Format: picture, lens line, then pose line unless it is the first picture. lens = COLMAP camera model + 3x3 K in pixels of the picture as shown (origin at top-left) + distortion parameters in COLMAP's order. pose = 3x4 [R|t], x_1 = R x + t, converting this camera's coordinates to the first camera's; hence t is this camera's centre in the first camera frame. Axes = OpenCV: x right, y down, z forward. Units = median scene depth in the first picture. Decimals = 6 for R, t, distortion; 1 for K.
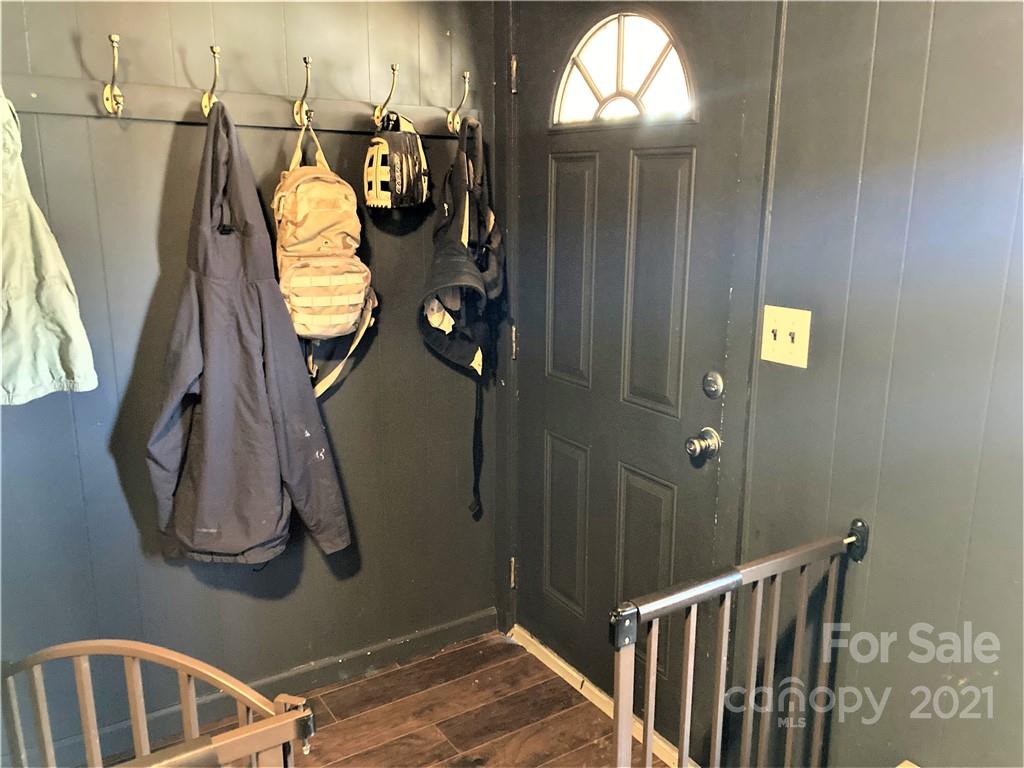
lens RADIAL K [[836.9, 0, 515.0], [0, 836.9, 384.8], [0, 0, 1]] dist [0.048210, -0.064679]
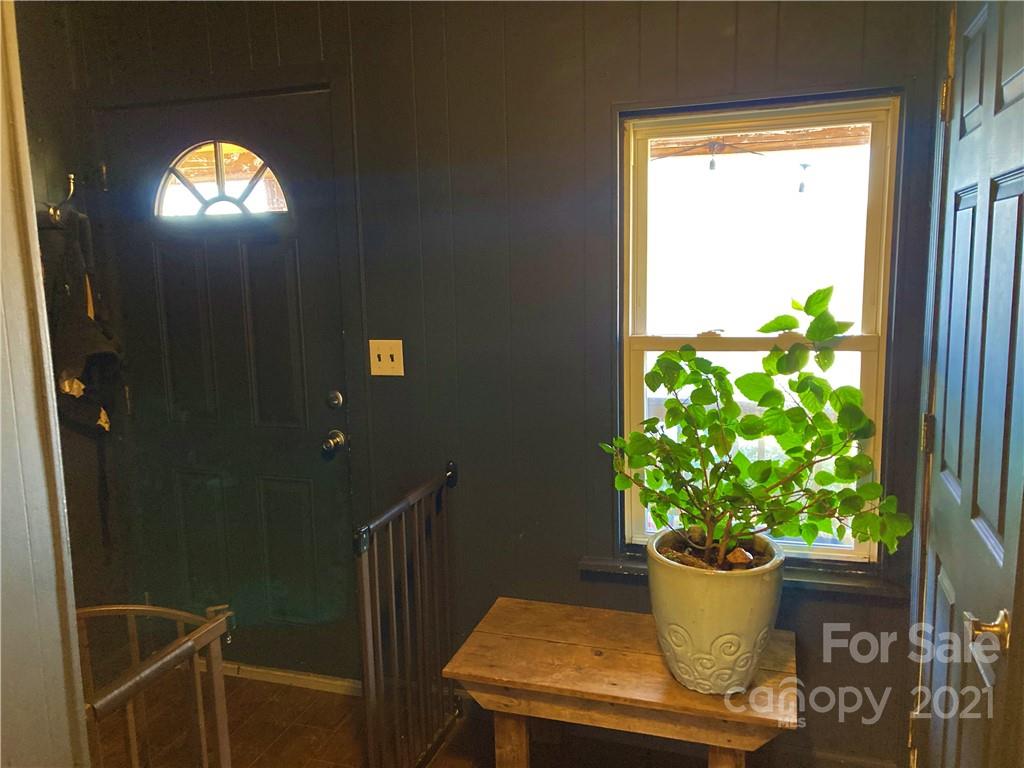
lens RADIAL K [[836.9, 0, 510.6], [0, 836.9, 384.4], [0, 0, 1]] dist [0.048210, -0.064679]
pose [[0.773010, -0.121180, 0.622713, -0.461078], [0.170413, 0.985173, -0.019828, 0.059379], [-0.611077, 0.121445, 0.782199, -0.341971]]
